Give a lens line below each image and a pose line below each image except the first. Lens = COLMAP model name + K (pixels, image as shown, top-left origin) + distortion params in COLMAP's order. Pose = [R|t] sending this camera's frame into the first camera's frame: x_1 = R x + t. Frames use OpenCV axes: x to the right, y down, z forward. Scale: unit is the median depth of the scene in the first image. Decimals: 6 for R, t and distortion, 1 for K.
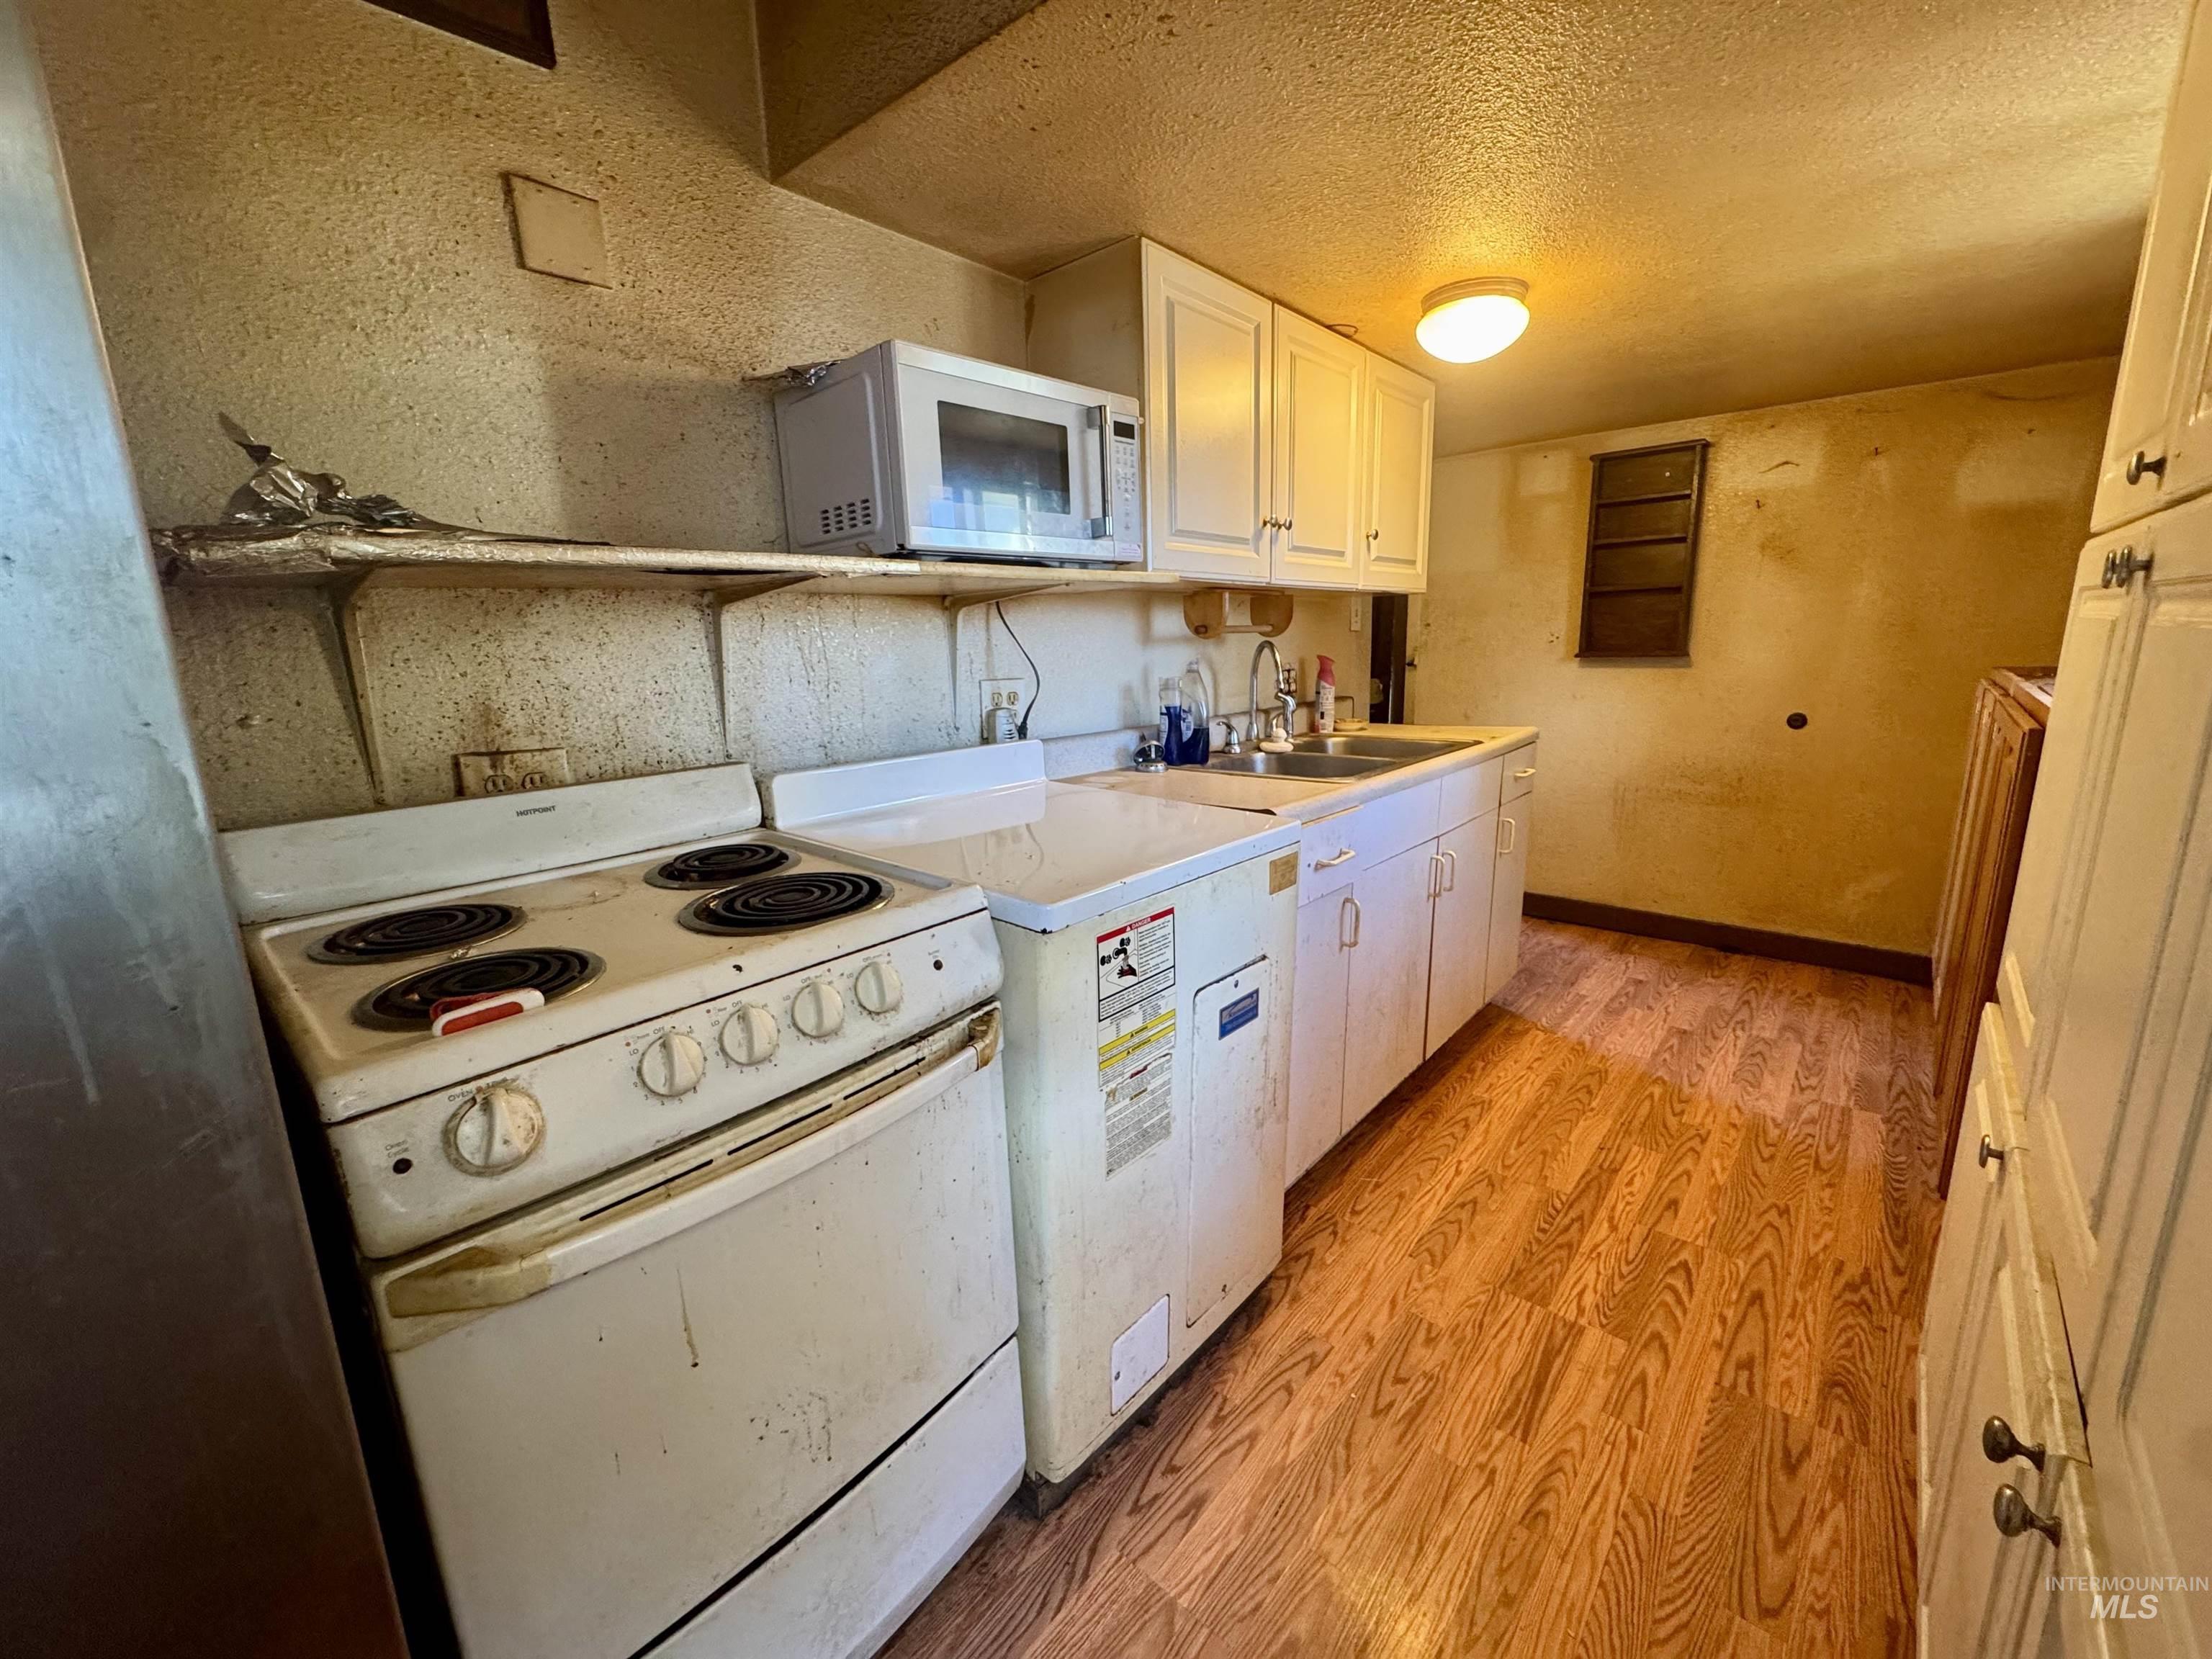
lens RADIAL K [[885.6, 0, 1106.0], [0, 885.6, 829.5], [0, 0, 1]] dist [-0.002015, 0.000521]
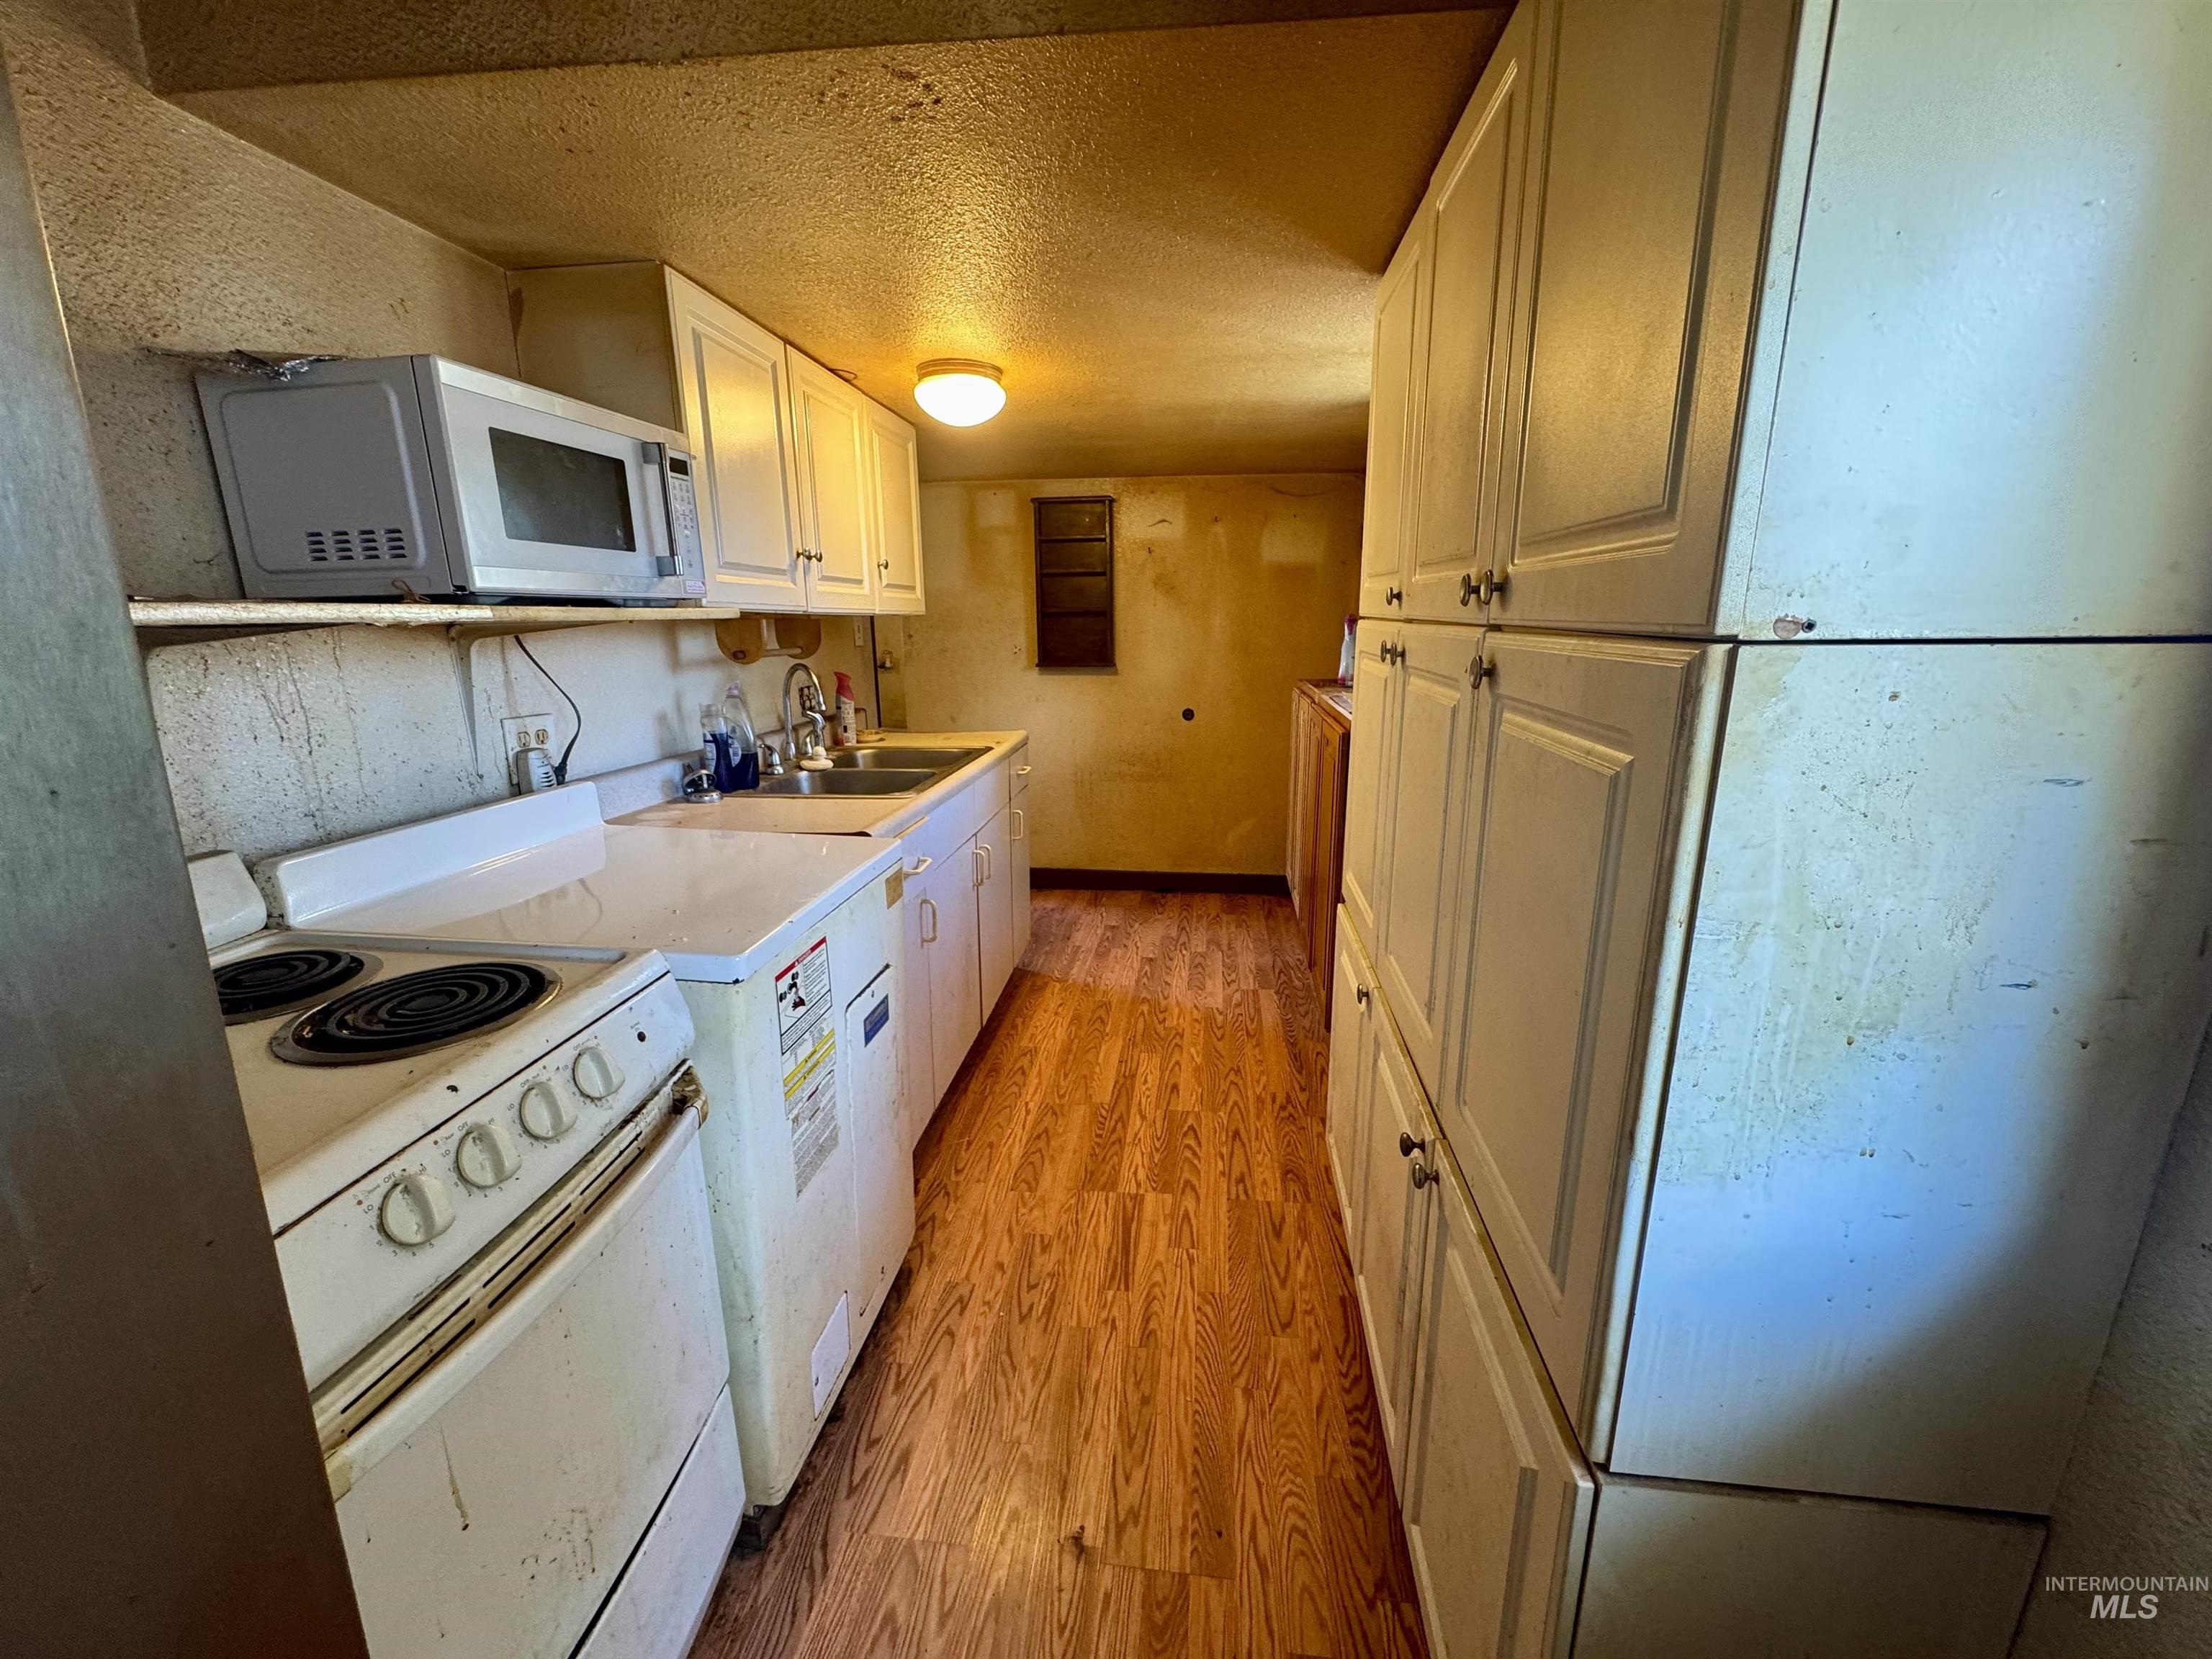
lens RADIAL K [[886.5, 0, 1106.0], [0, 886.5, 829.5], [0, 0, 1]] dist [0.001674, 0.000413]
pose [[0.821323, -0.111290, 0.559503, -0.187735], [0.105119, 0.993516, 0.043308, -0.042231], [-0.560695, 0.023245, 0.827696, -0.076816]]
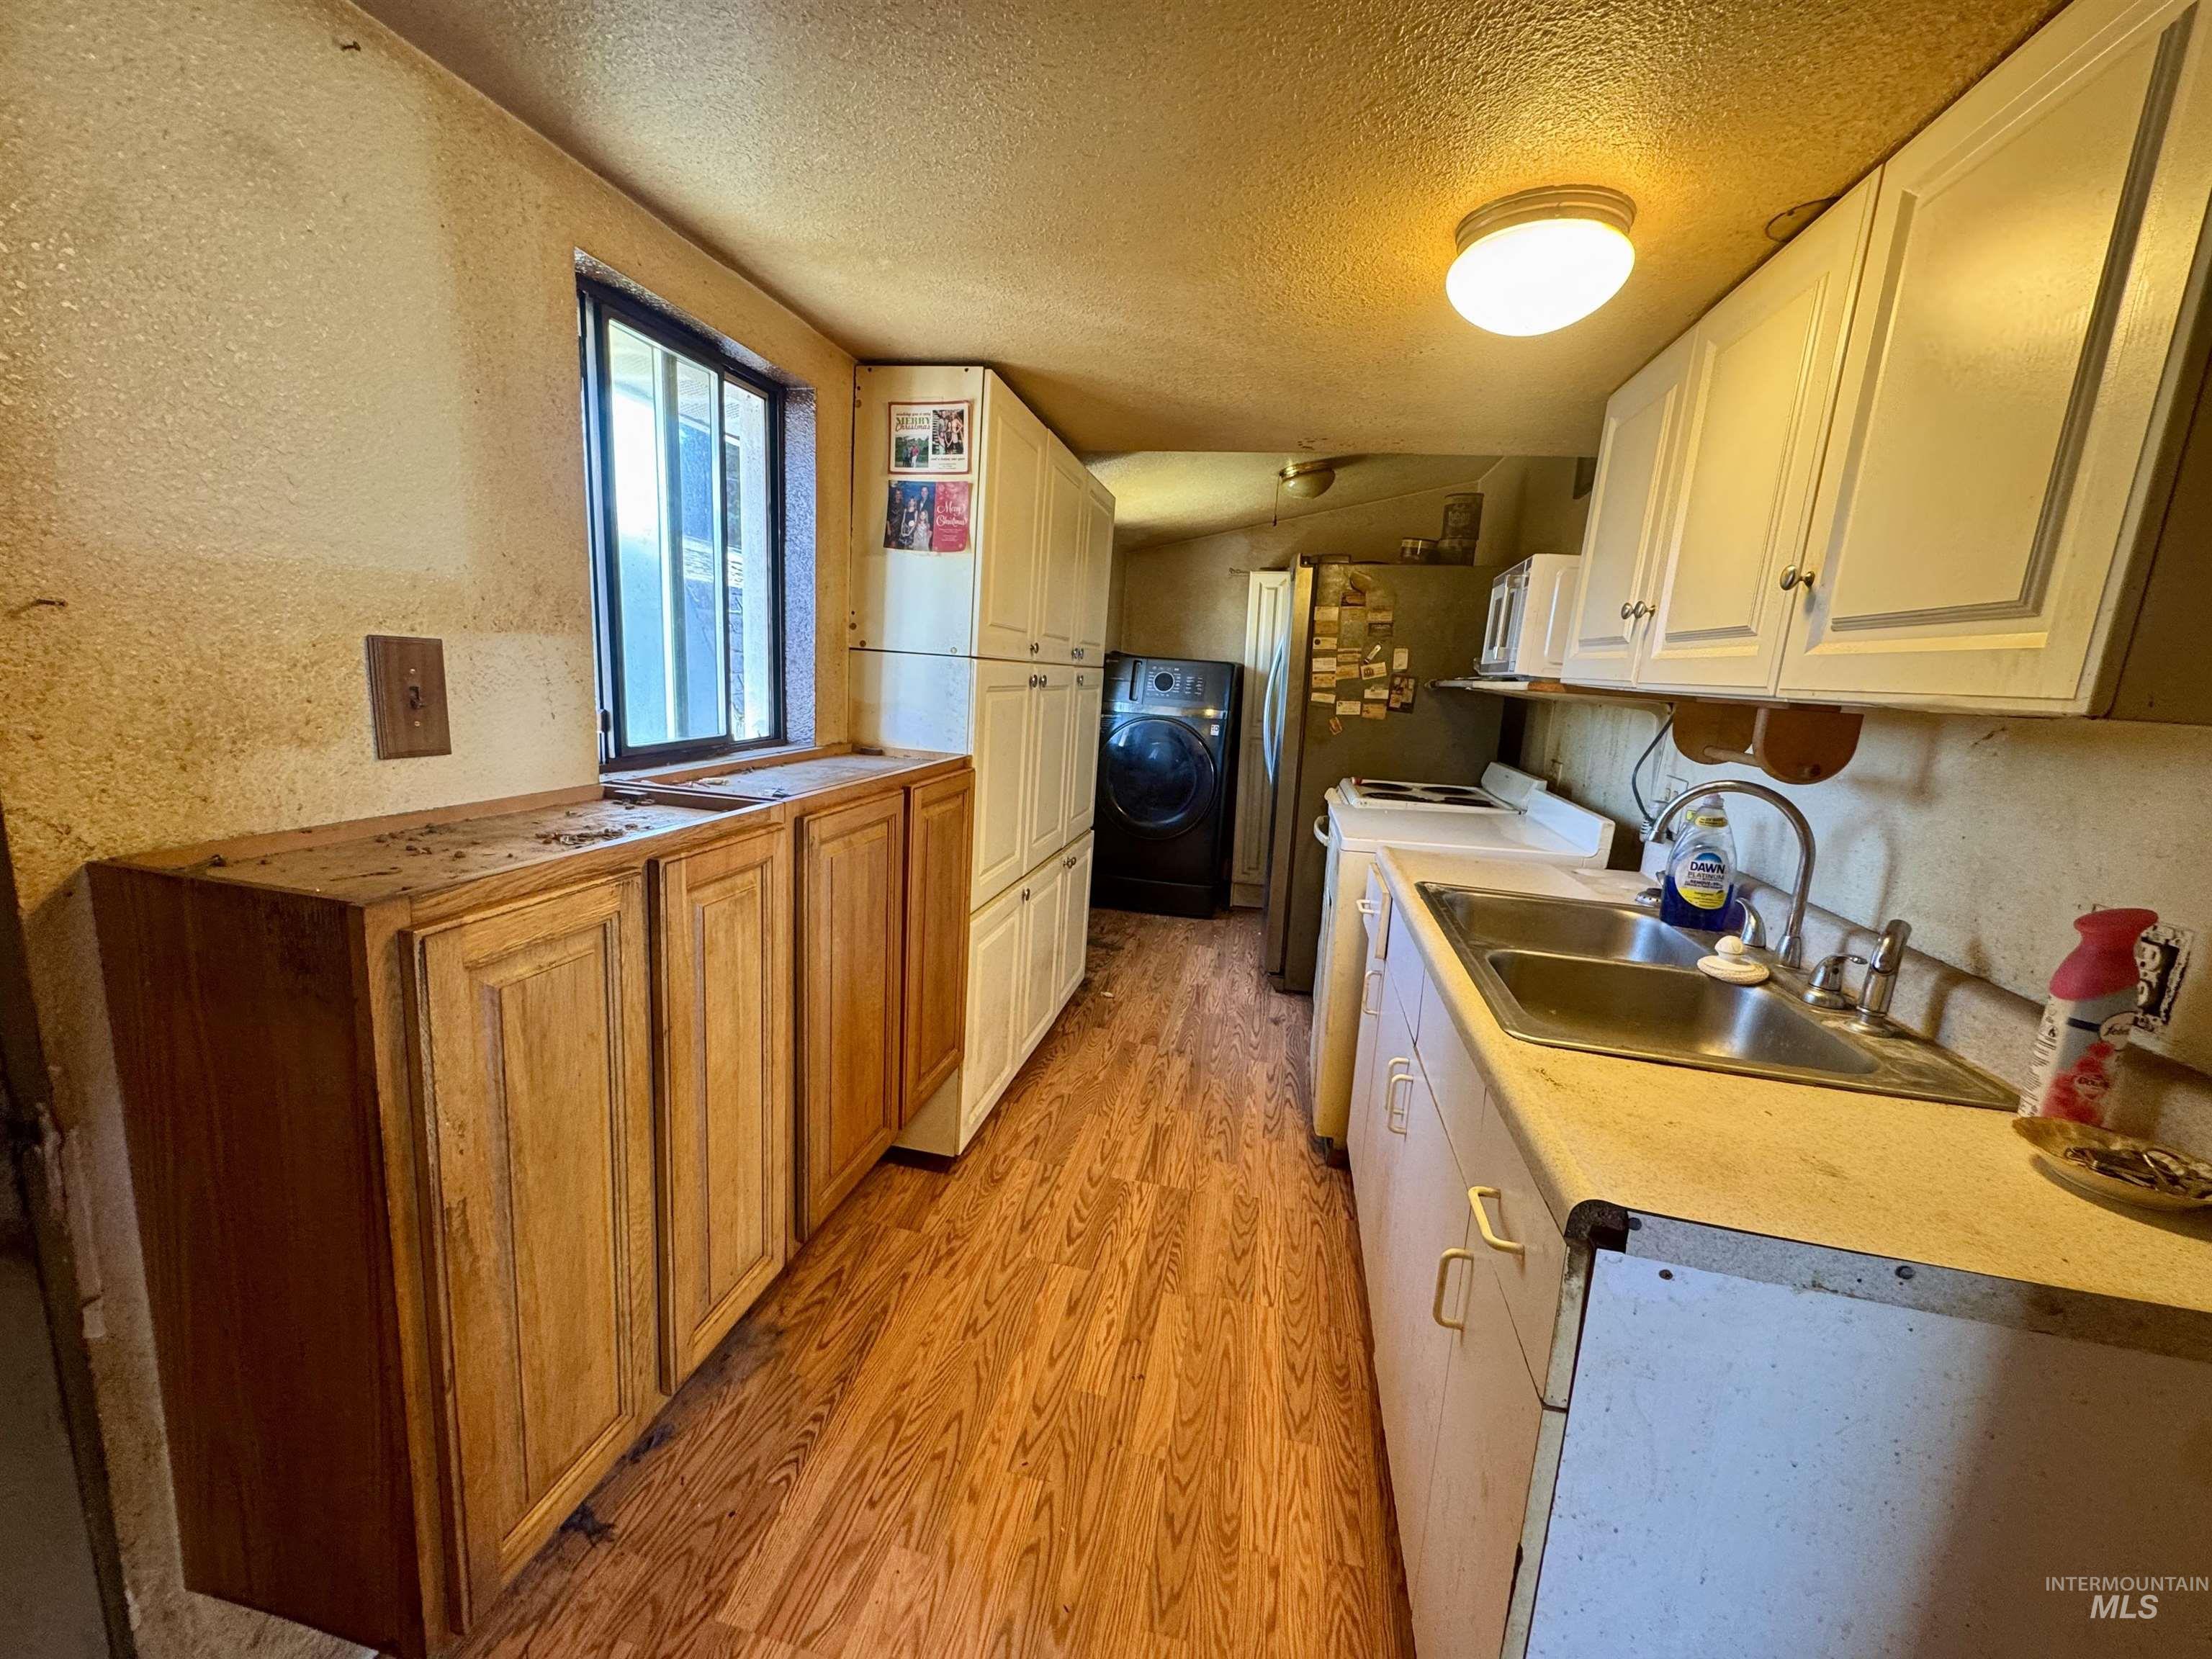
lens RADIAL K [[885.6, 0, 1106.0], [0, 885.6, 829.5], [0, 0, 1]] dist [-0.002015, 0.000521]
pose [[-0.866041, 0.065485, -0.495666, 1.298086], [-0.145946, 0.915095, 0.375899, -0.525045], [0.478197, 0.397884, -0.782953, 1.929825]]
